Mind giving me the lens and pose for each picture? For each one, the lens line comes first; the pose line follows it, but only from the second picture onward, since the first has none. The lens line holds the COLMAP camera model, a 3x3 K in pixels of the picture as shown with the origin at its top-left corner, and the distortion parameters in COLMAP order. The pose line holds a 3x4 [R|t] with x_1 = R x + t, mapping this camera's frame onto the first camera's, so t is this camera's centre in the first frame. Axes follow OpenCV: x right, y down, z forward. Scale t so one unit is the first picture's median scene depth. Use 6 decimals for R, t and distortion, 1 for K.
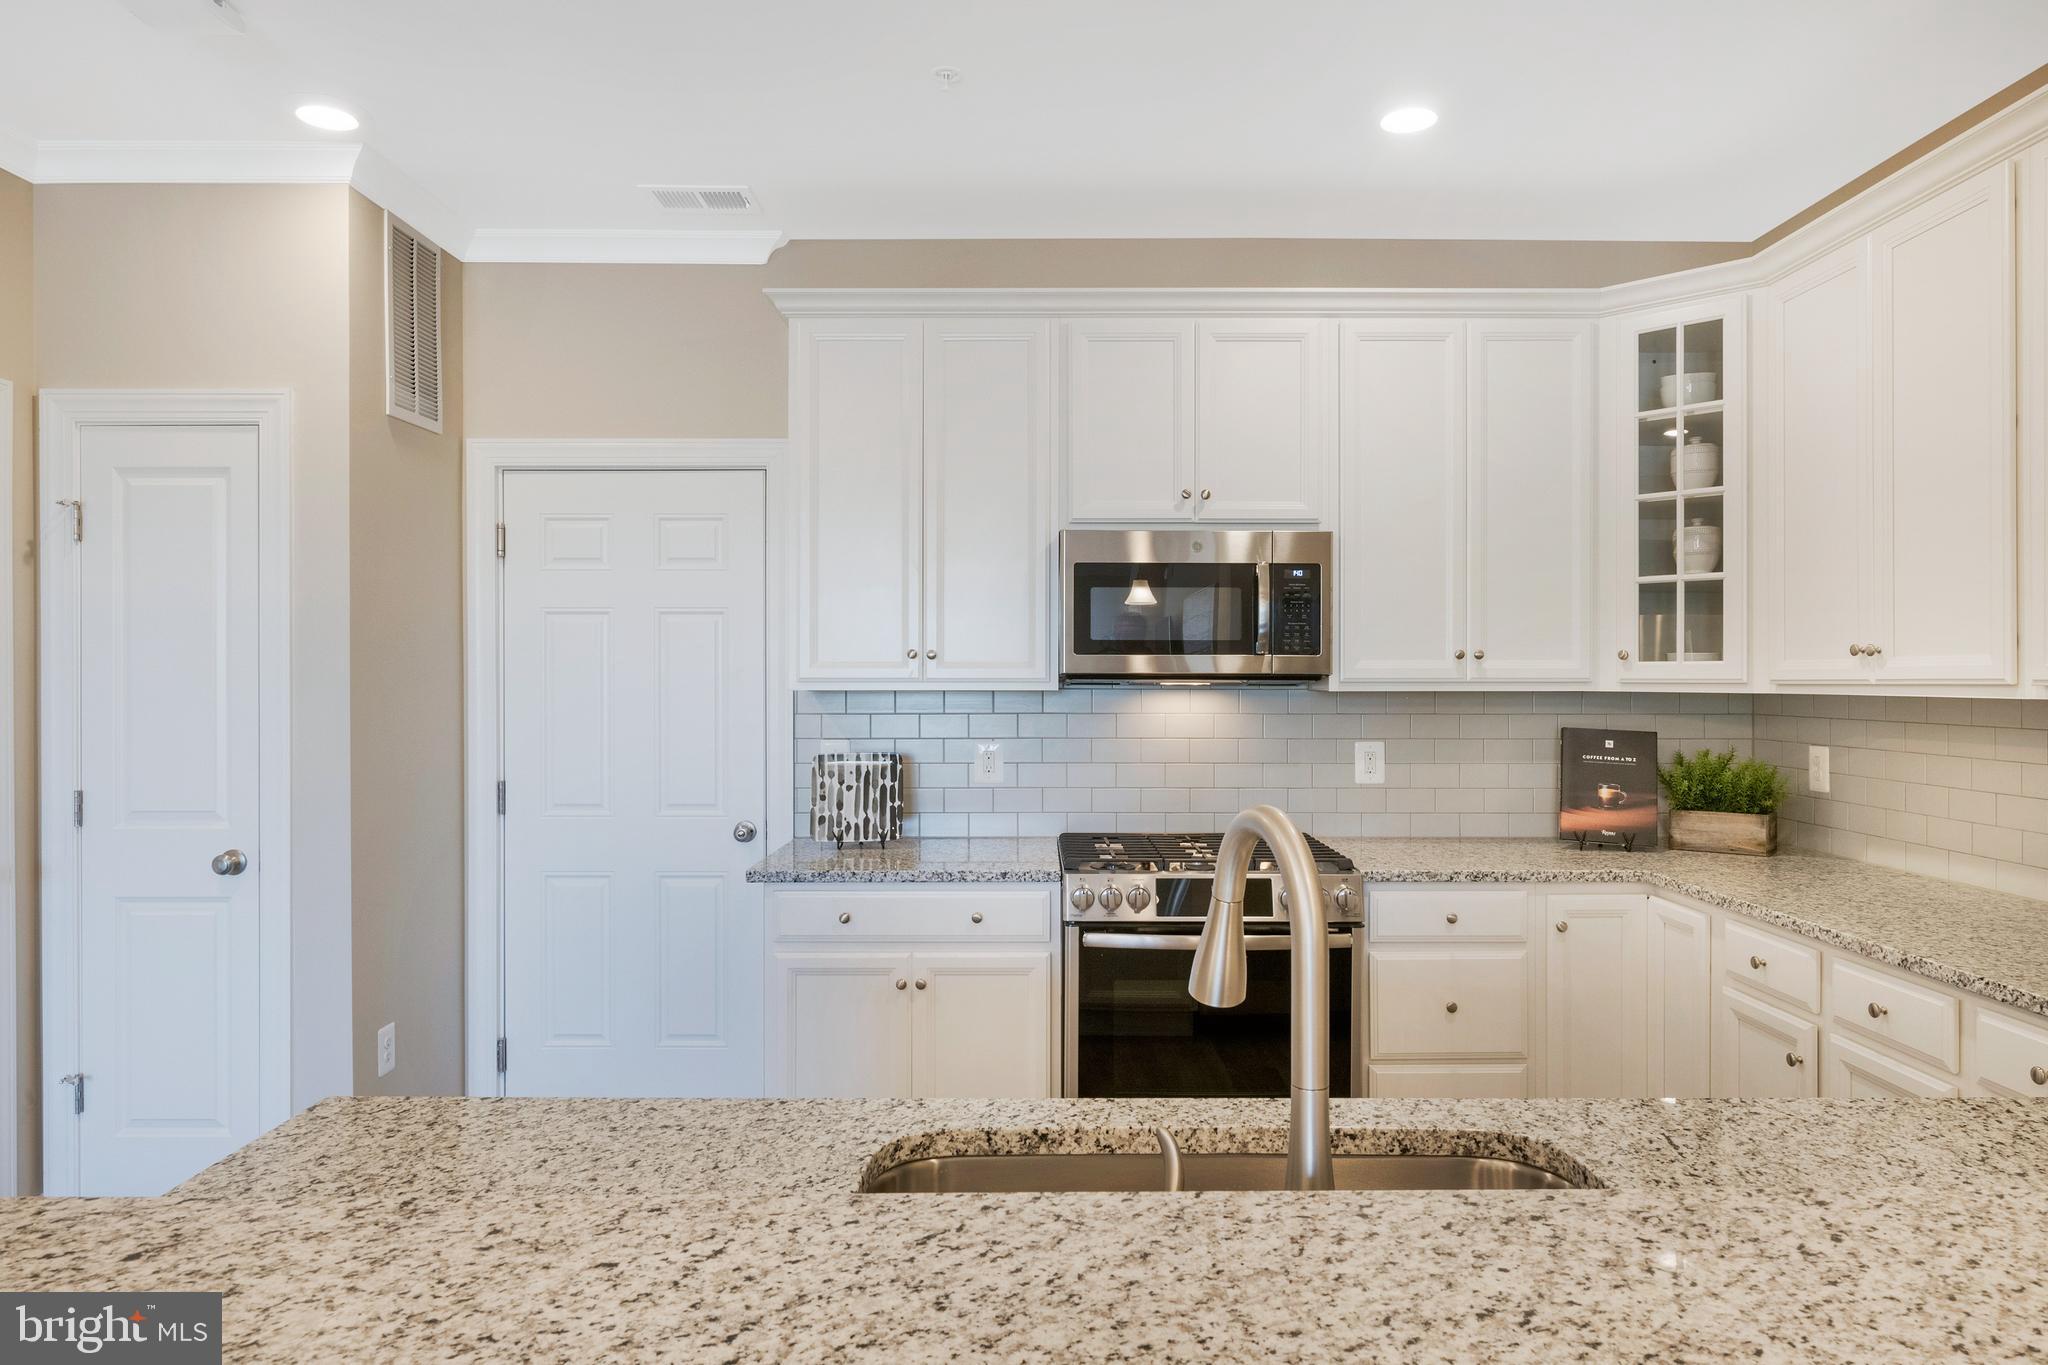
lens RADIAL K [[1252.5, 0, 1032.0], [0, 1252.5, 677.0], [0, 0, 1]] dist [0.002599, 0.000007]
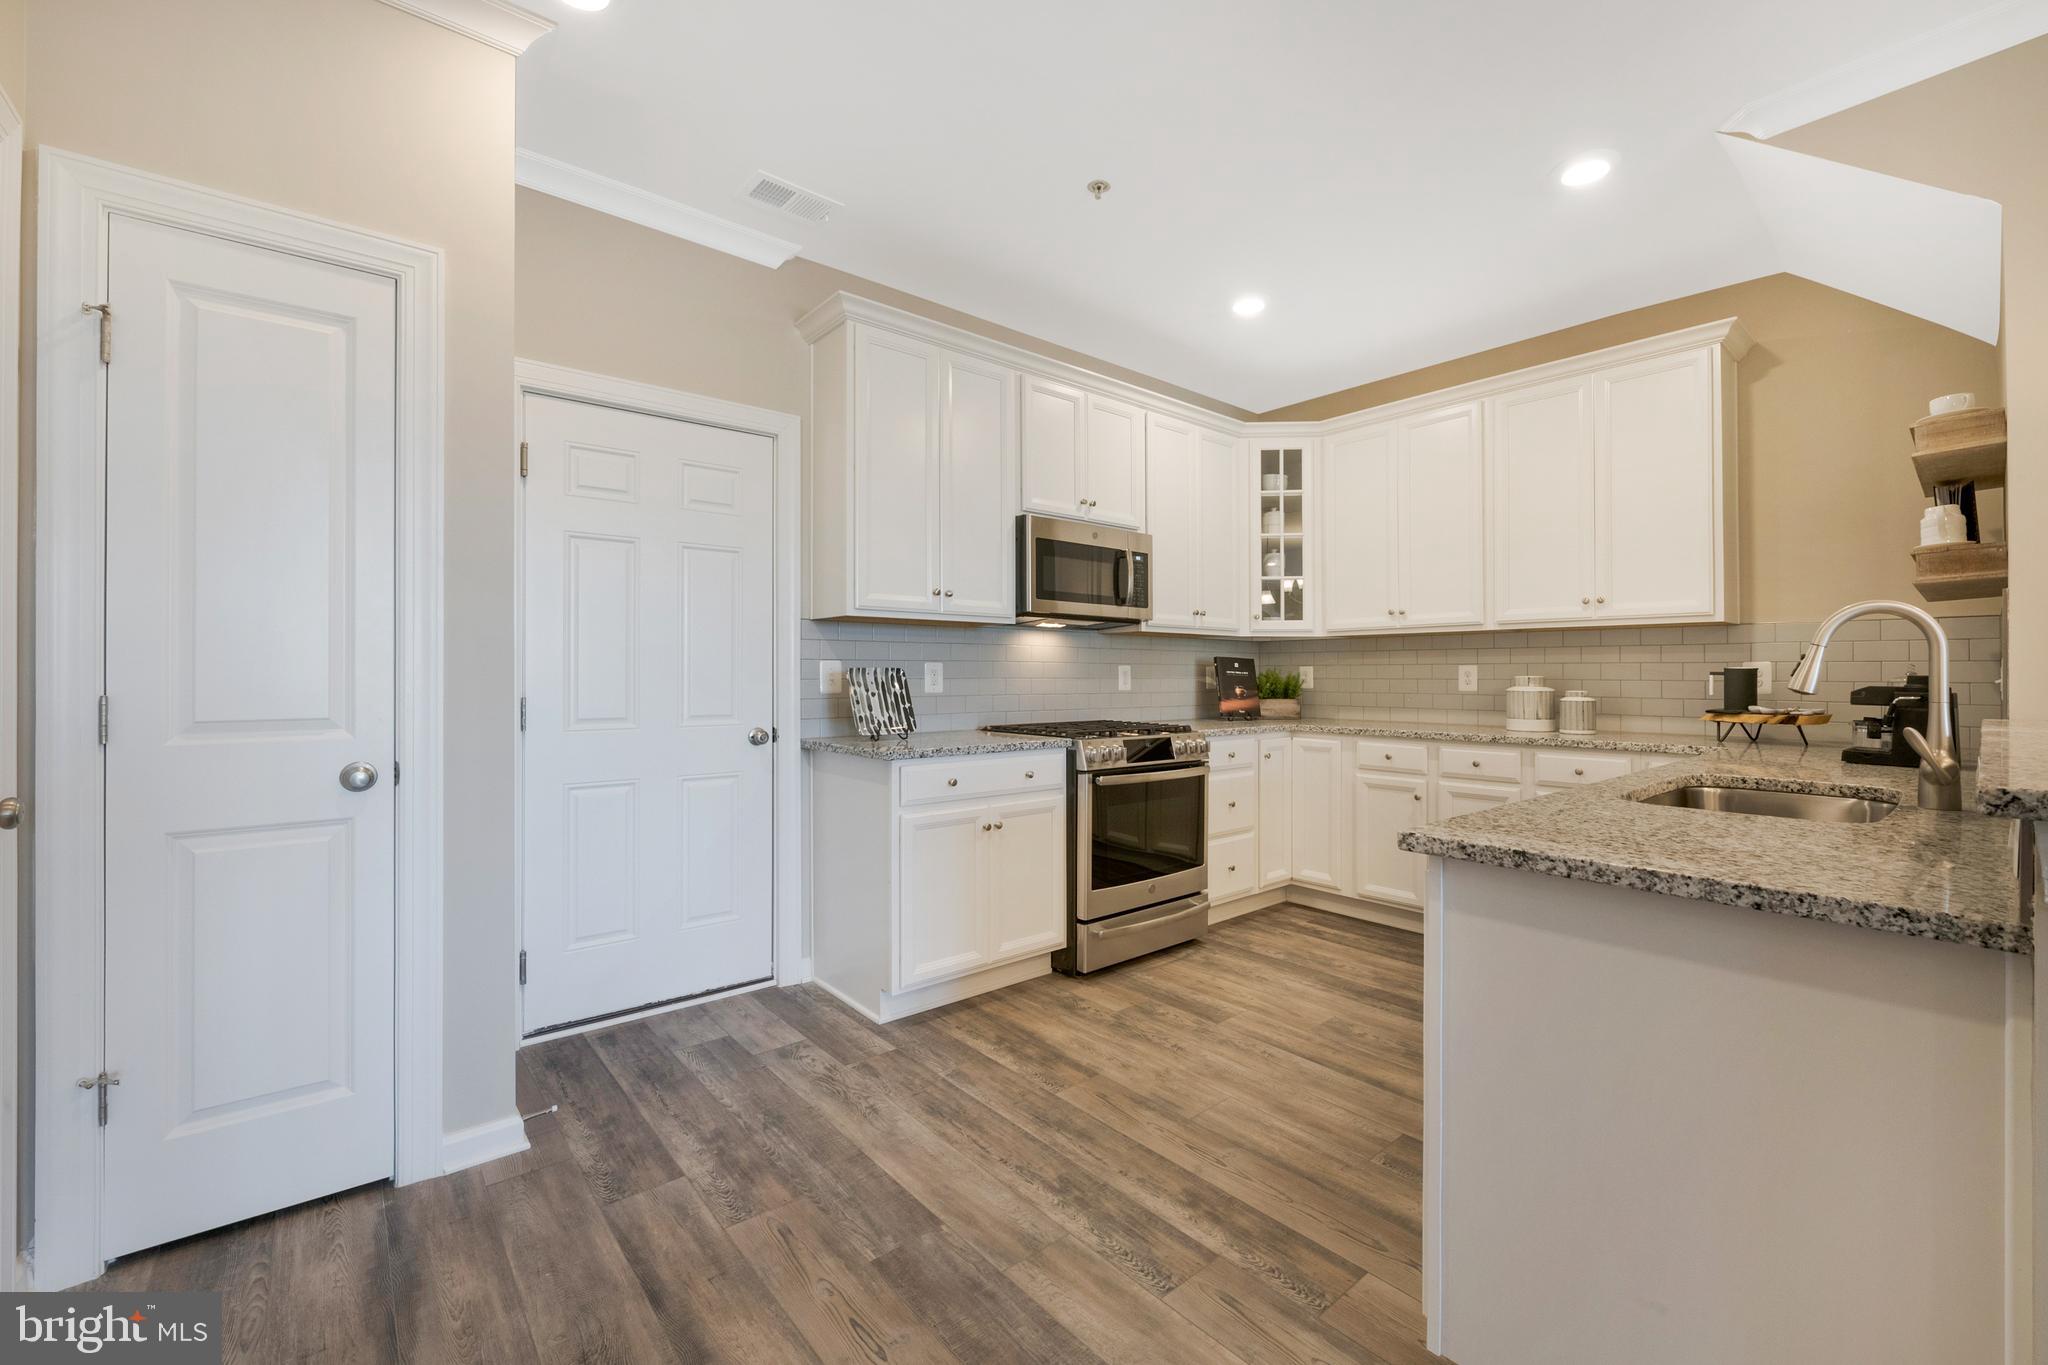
lens RADIAL K [[844.2, 0, 1029.4], [0, 844.2, 672.6], [0, 0, 1]] dist [-0.003972, -0.001518]
pose [[0.763351, 0.004150, 0.645970, -0.612486], [-0.002776, 0.999991, -0.003144, 0.071467], [-0.645978, 0.000606, 0.763356, 0.239762]]
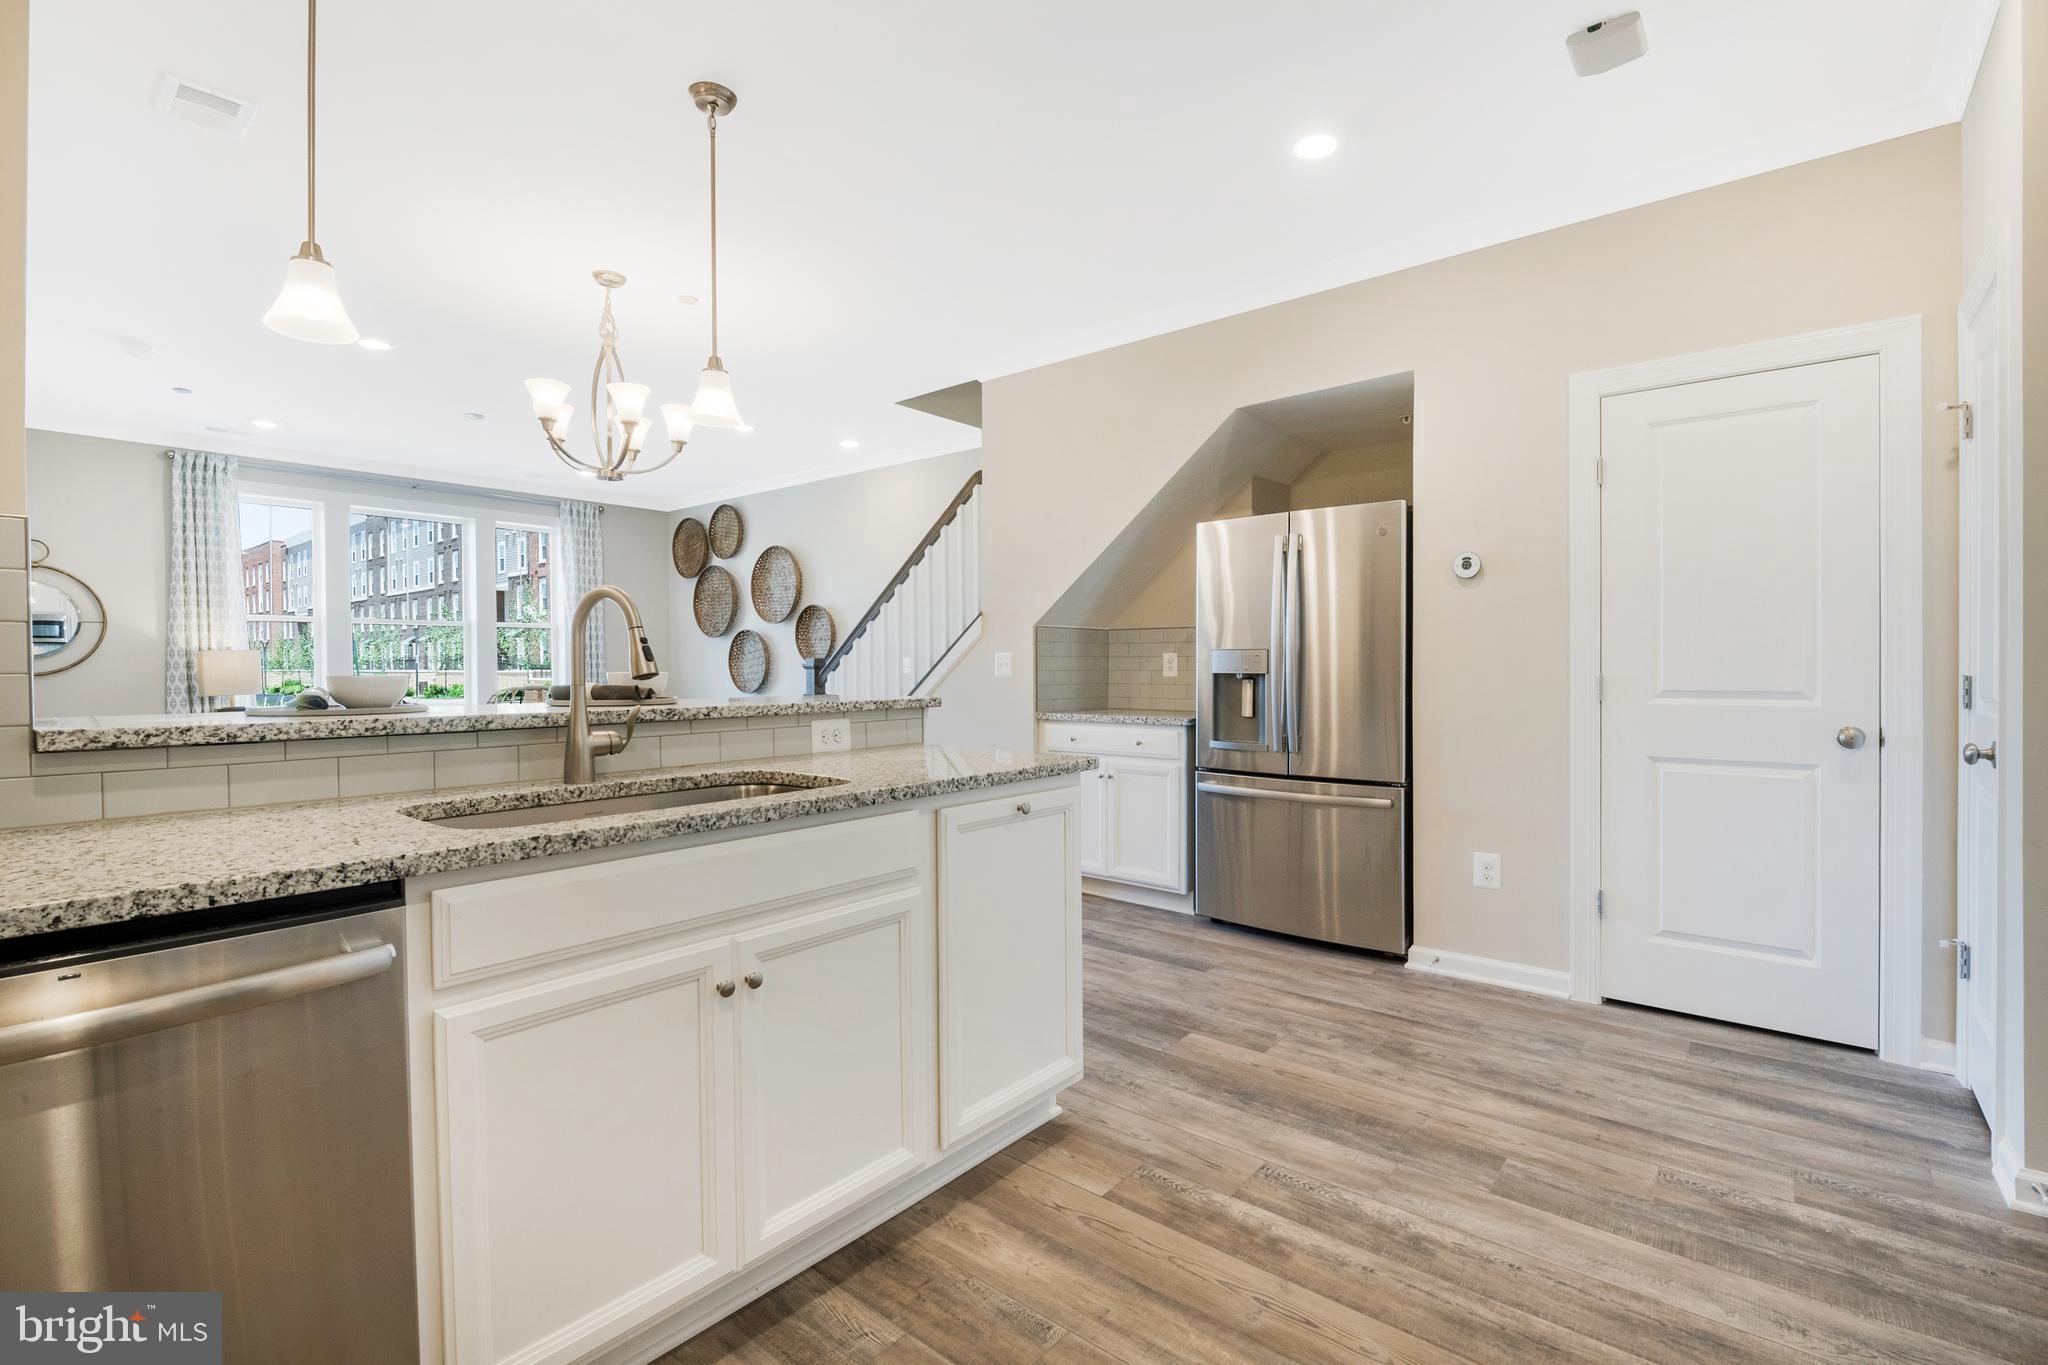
lens RADIAL K [[900.7, 0, 1021.3], [0, 900.7, 681.4], [0, 0, 1]] dist [-0.000986, -0.000841]
pose [[-0.643544, 0.015696, -0.765248, 0.303550], [0.002089, 0.999822, 0.018751, 0.070913], [0.765406, 0.010468, -0.643462, 0.802730]]
